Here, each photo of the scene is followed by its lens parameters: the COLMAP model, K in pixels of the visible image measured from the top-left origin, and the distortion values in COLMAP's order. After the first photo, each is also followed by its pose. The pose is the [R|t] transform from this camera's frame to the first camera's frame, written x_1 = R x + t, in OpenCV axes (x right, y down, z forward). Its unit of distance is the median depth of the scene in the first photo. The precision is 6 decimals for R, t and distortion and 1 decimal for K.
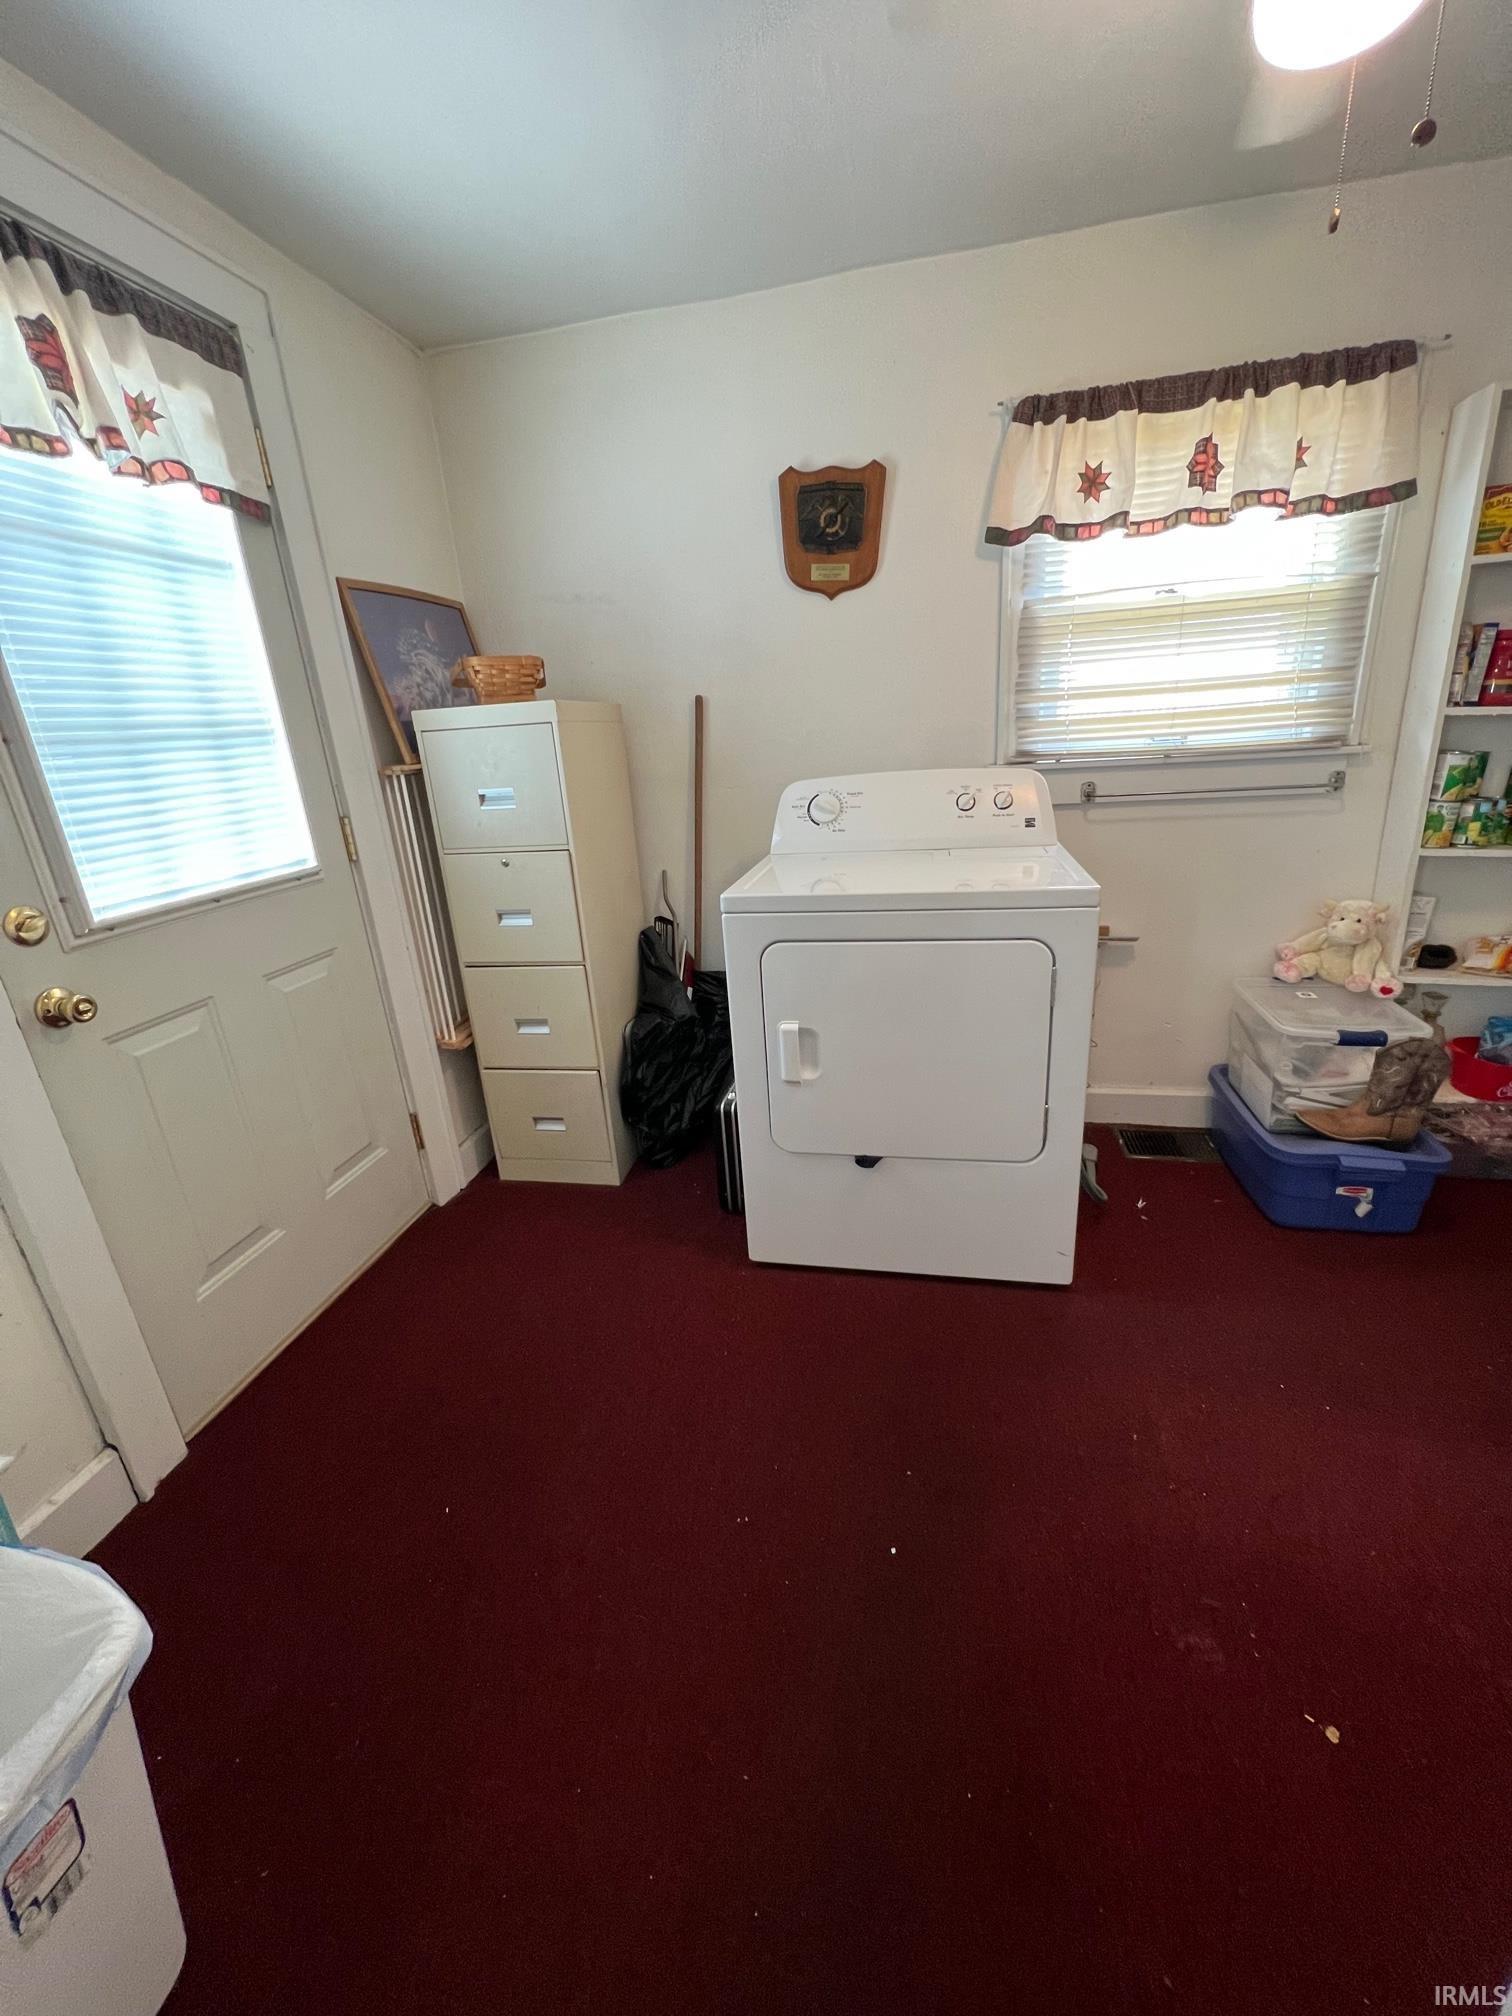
lens RADIAL K [[809.8, 0, 761.7], [0, 809.8, 1005.9], [0, 0, 1]] dist [0.004641, 0.000459]
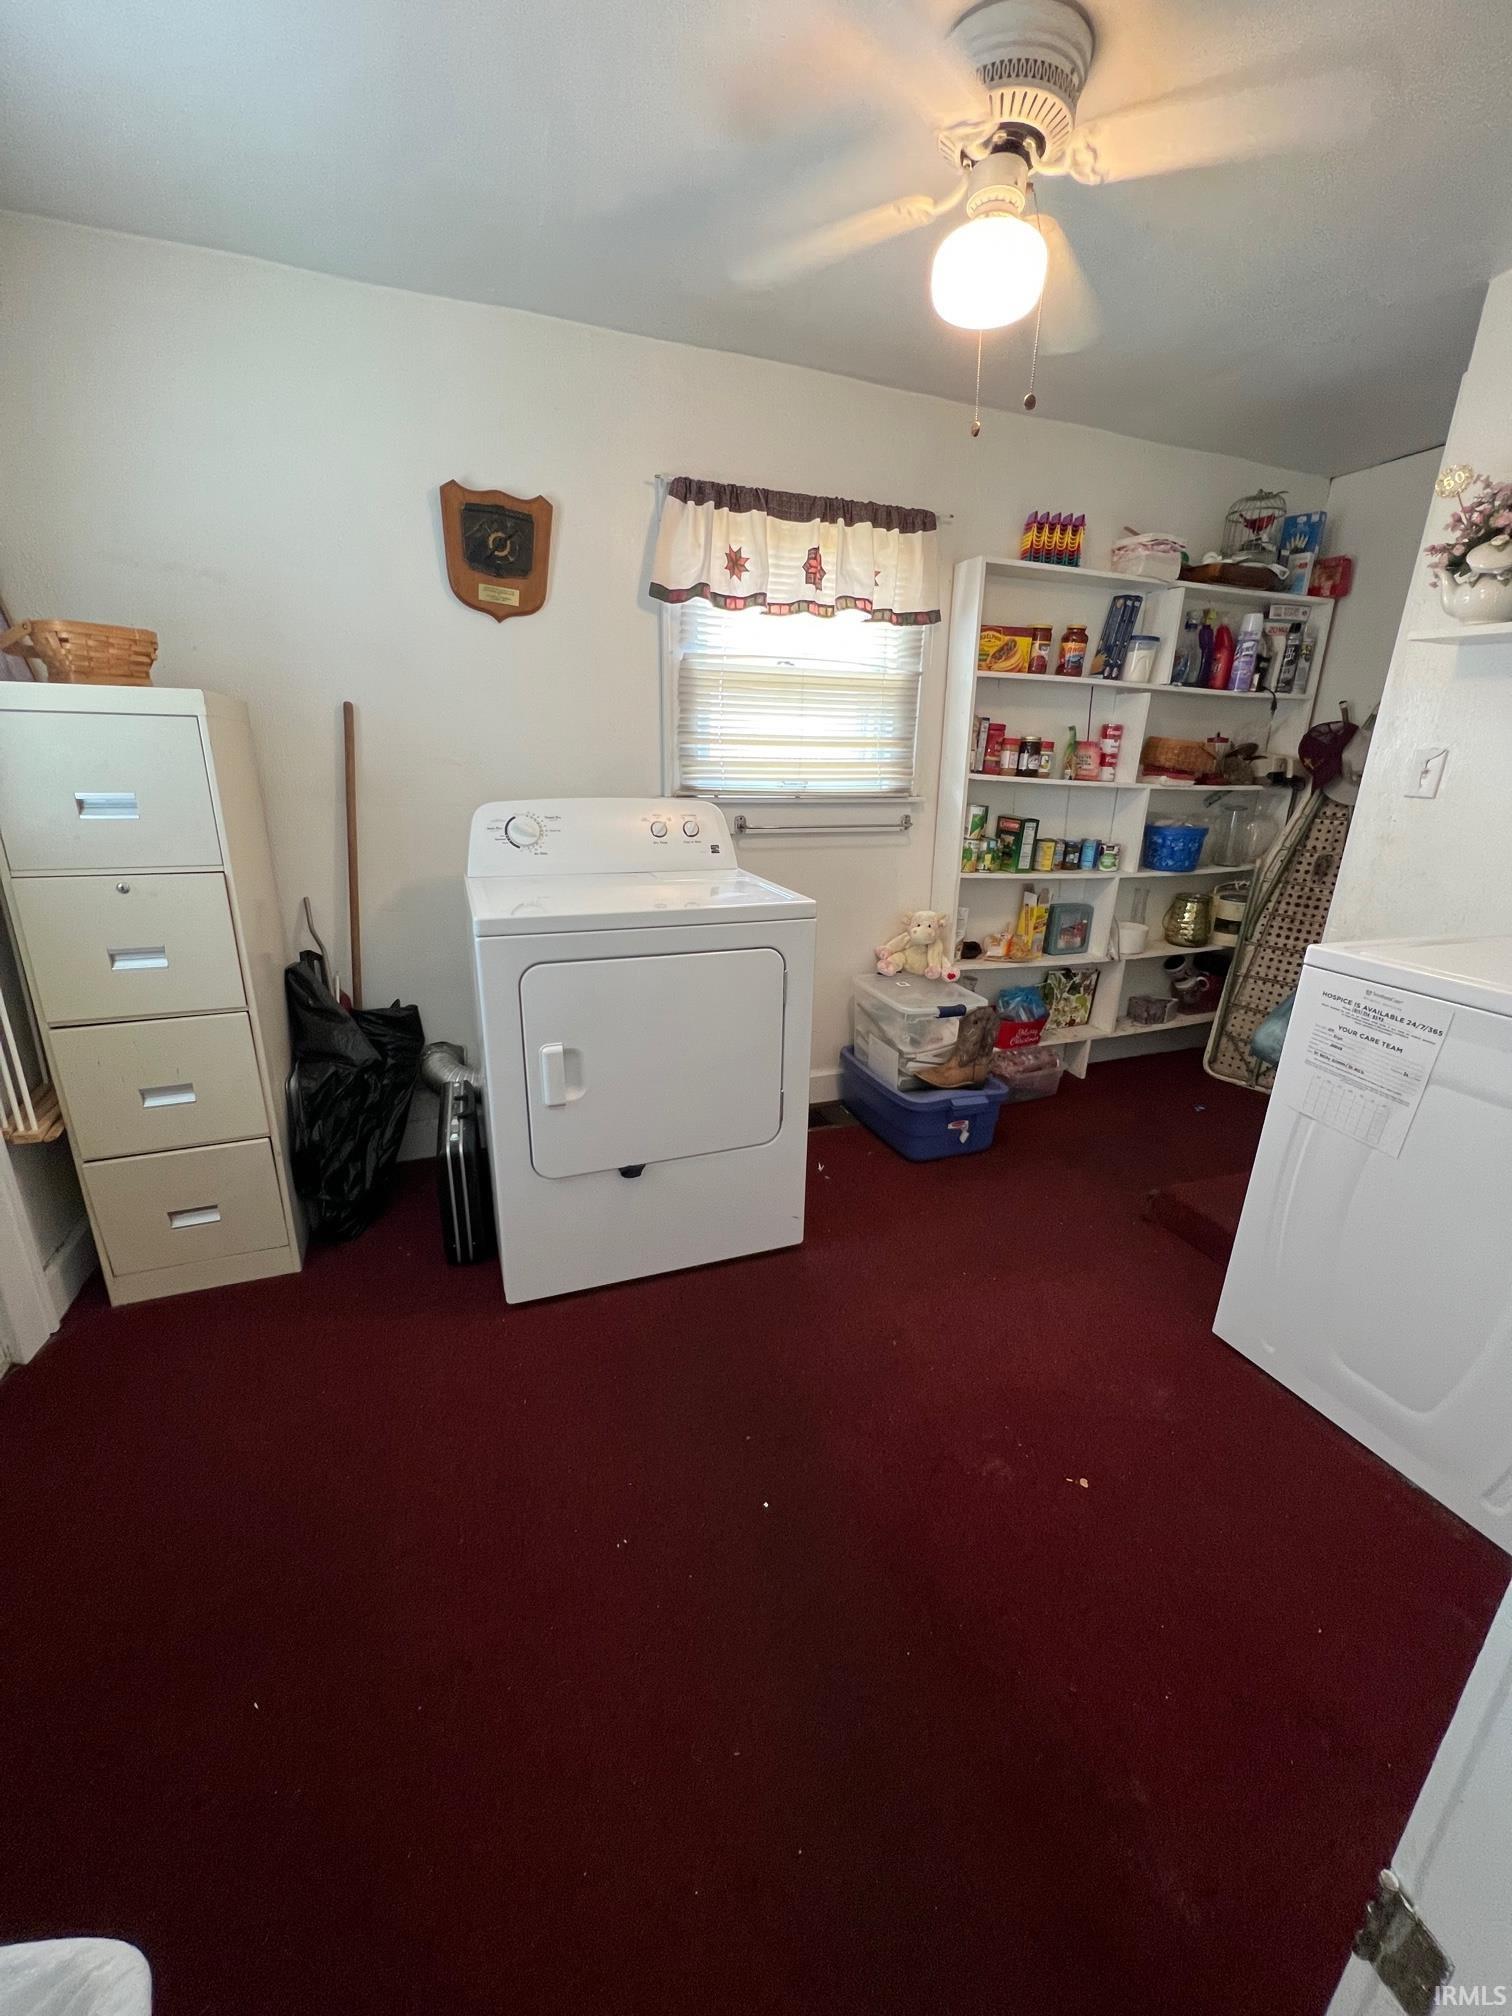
lens RADIAL K [[809.8, 0, 759.1], [0, 809.8, 1006.6], [0, 0, 1]] dist [0.004641, 0.000459]
pose [[0.840349, -0.086832, 0.535046, -0.240206], [0.106551, 0.994289, -0.005988, 0.005995], [-0.531470, 0.062042, 0.844802, 0.026263]]
